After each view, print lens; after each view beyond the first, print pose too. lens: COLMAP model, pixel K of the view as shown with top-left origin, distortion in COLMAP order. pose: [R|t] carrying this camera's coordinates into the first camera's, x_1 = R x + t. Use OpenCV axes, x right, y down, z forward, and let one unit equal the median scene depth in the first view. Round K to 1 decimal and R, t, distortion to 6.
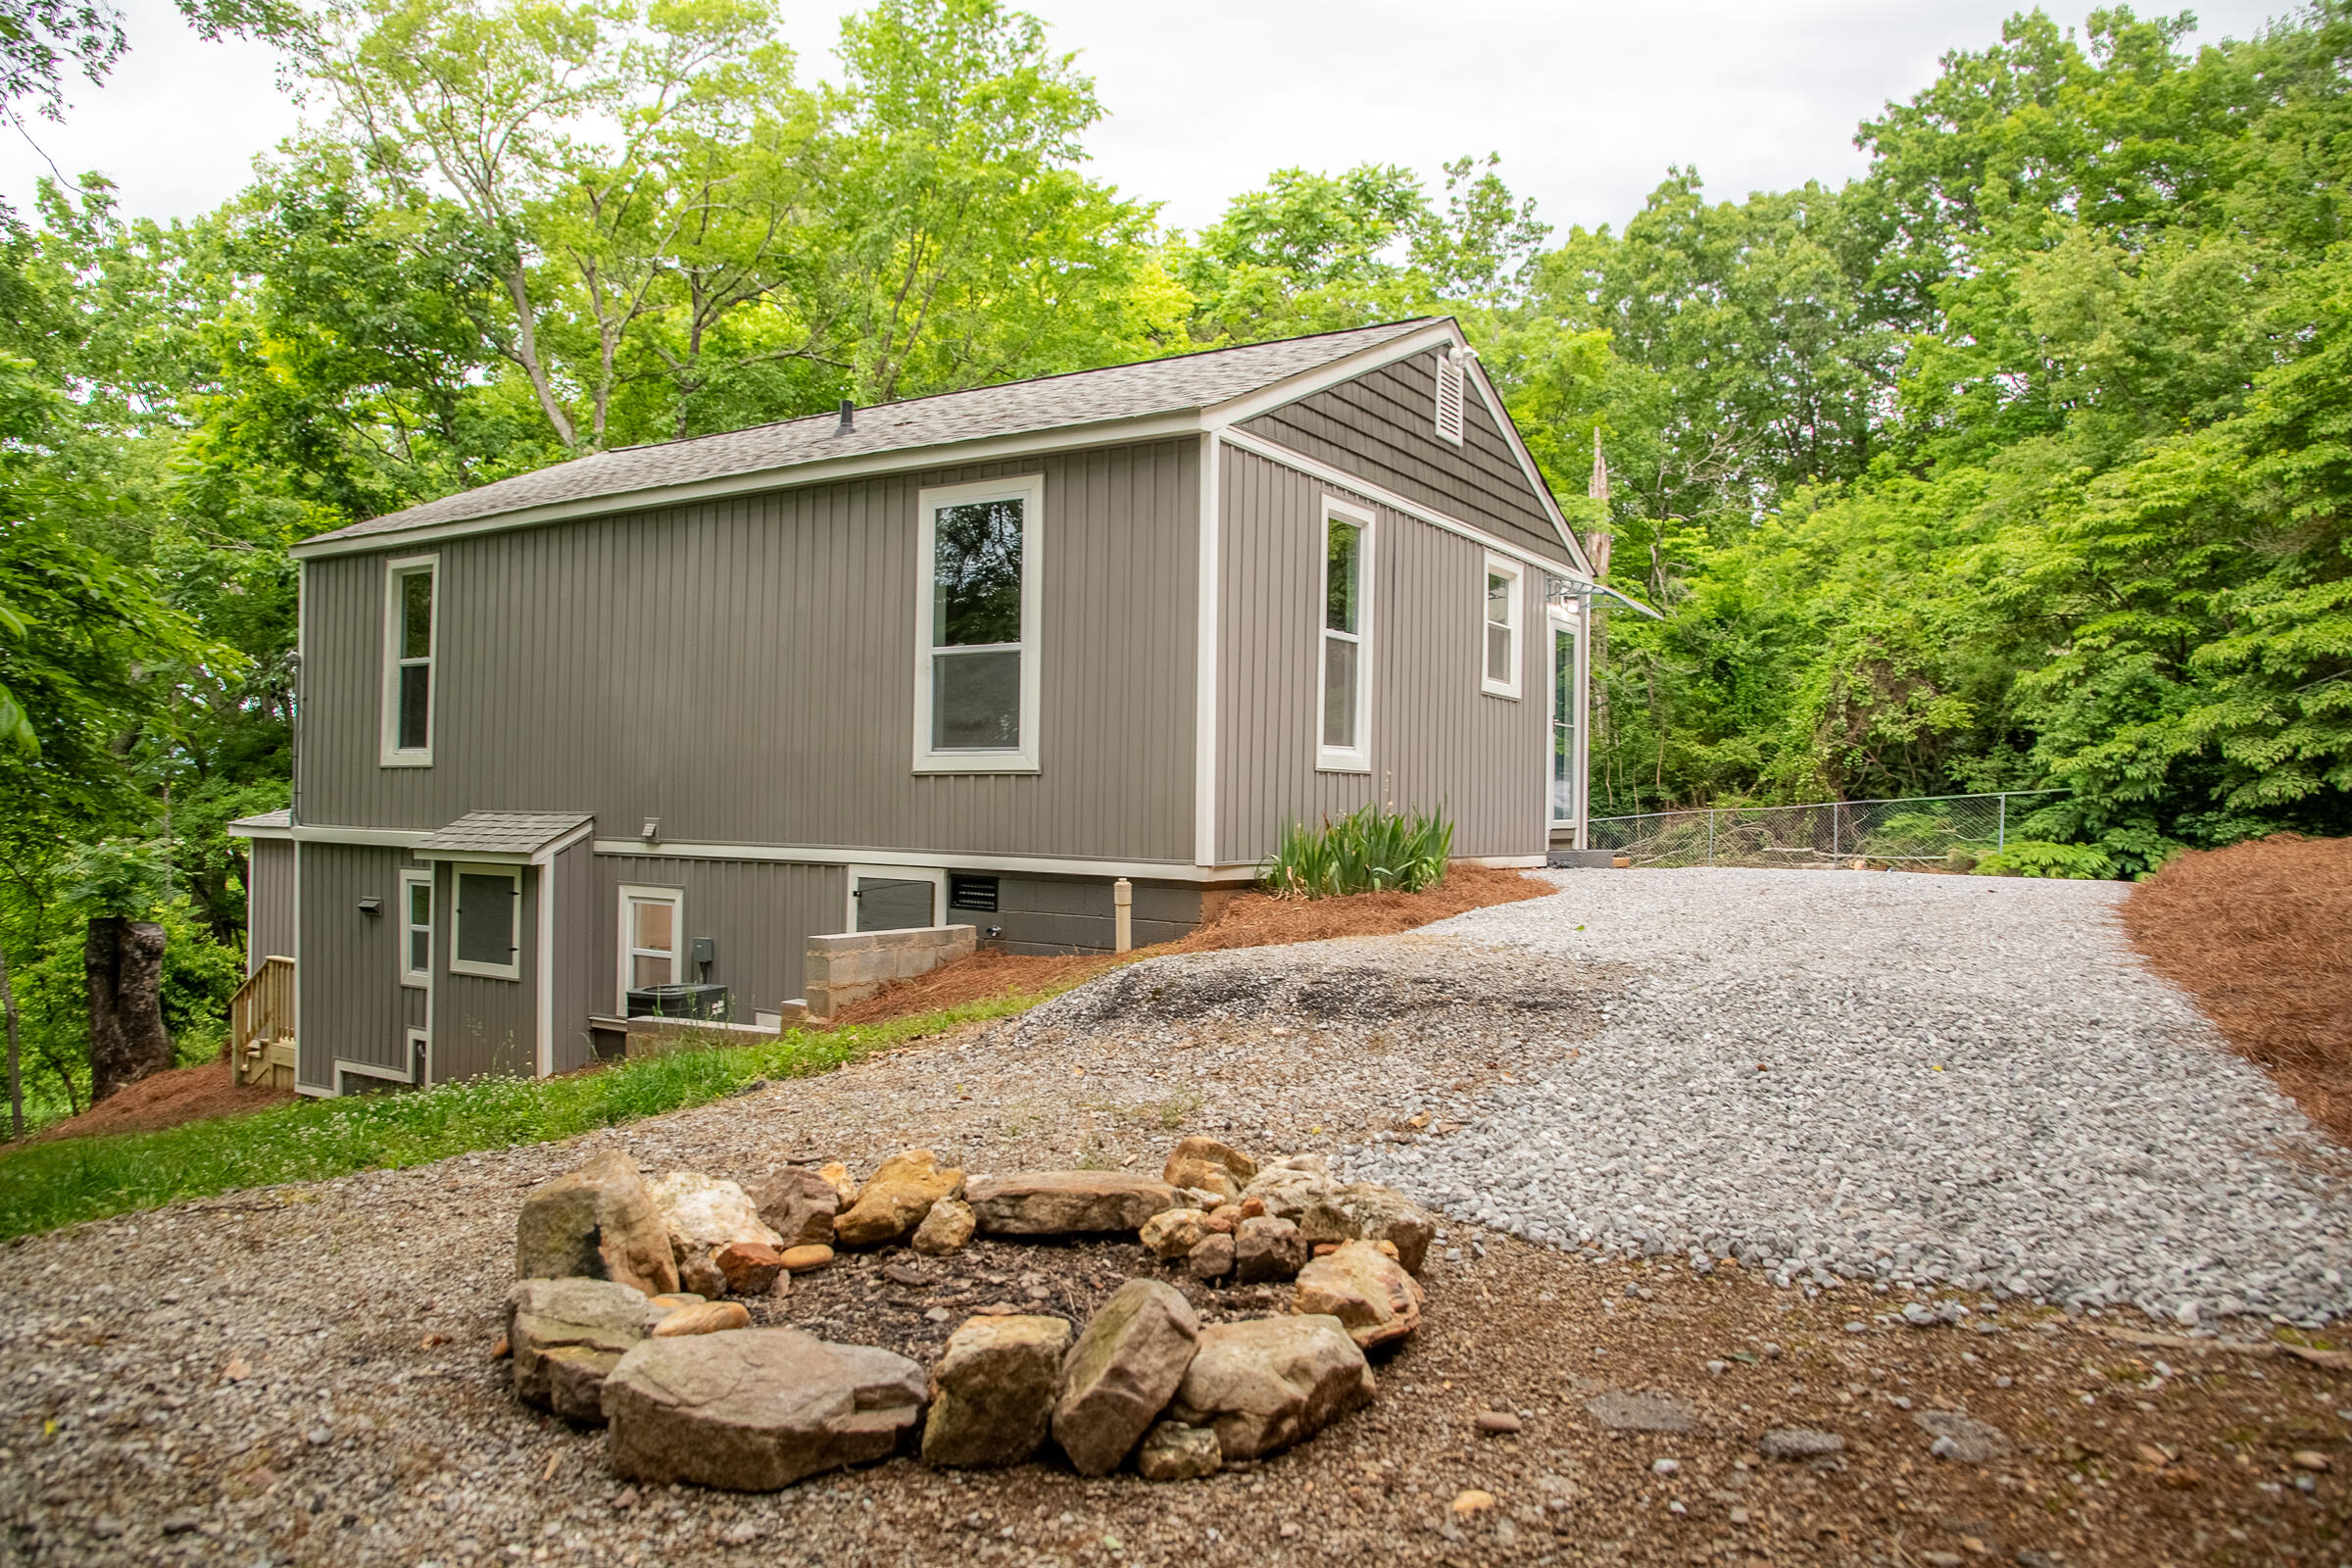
lens RADIAL K [[1628.7, 0, 1169.6], [0, 1628.7, 785.6], [0, 0, 1]] dist [-0.115271, 0.071046]
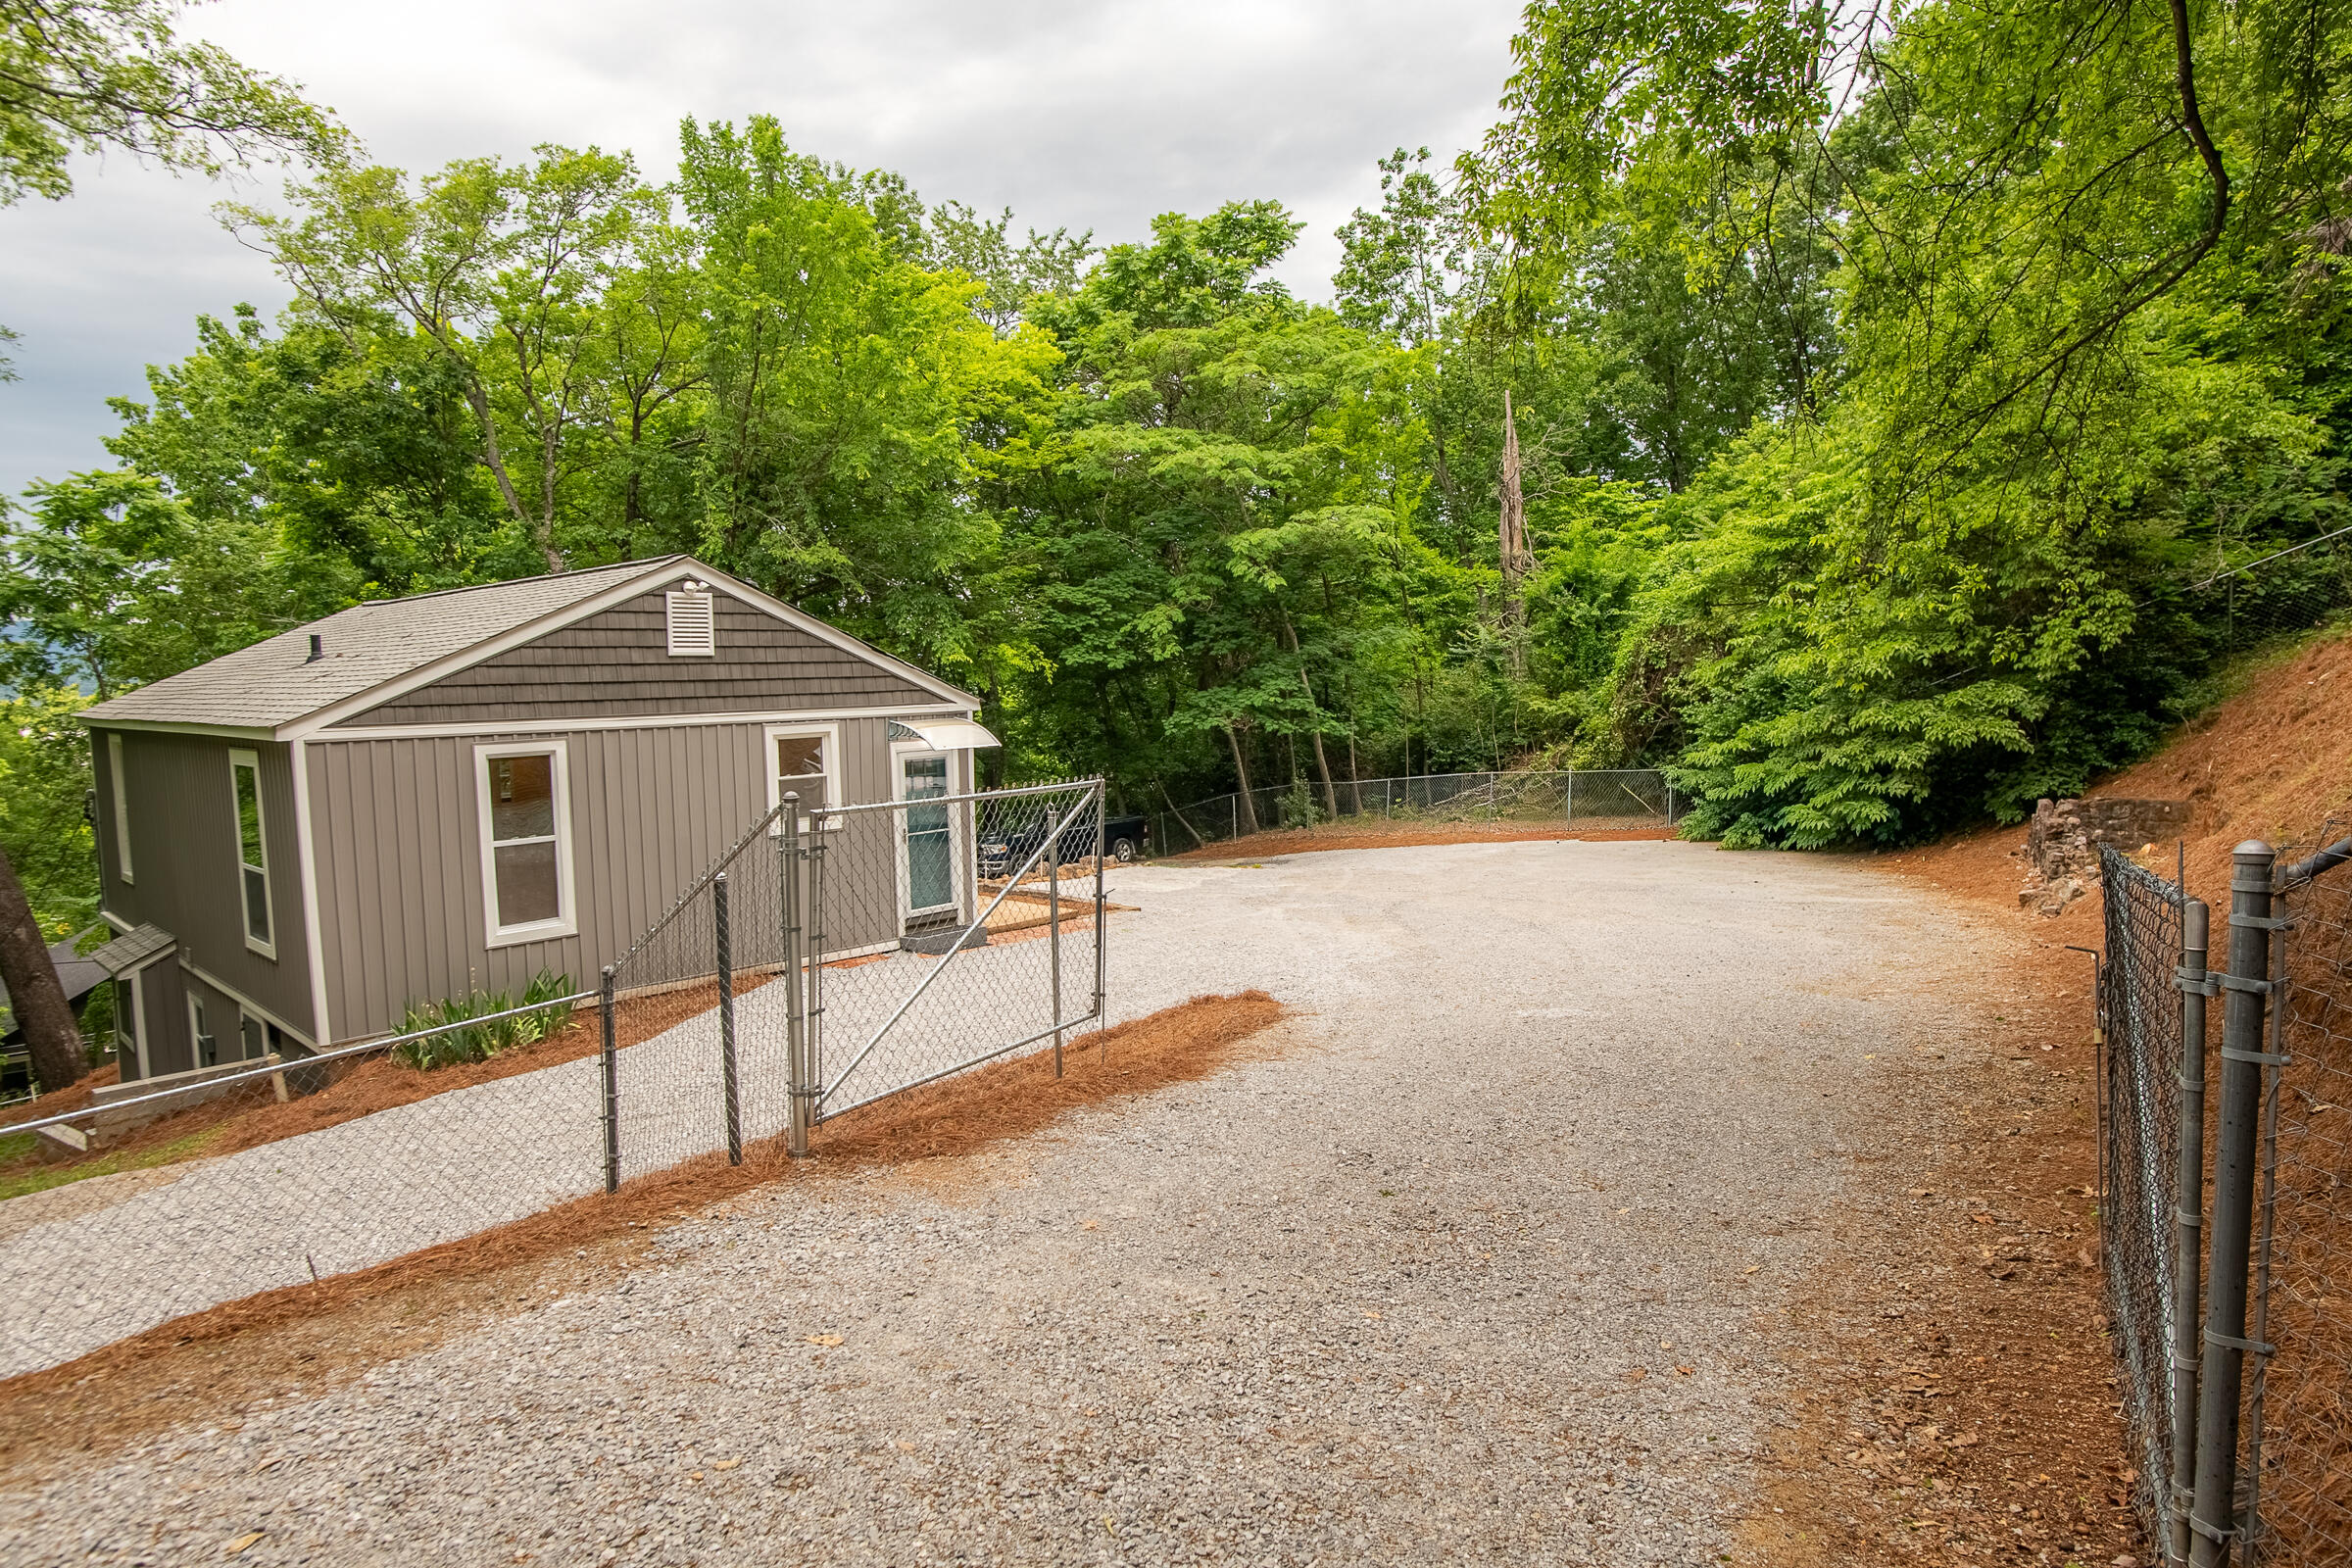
lens RADIAL K [[1368.0, 0, 1183.4], [0, 1368.0, 787.7], [0, 0, 1]] dist [-0.034099, 0.014859]
pose [[0.983526, -0.023201, -0.179270, 0.636600], [0.041108, 0.994452, 0.096831, -0.168050], [0.176029, -0.102605, 0.979023, 0.000680]]
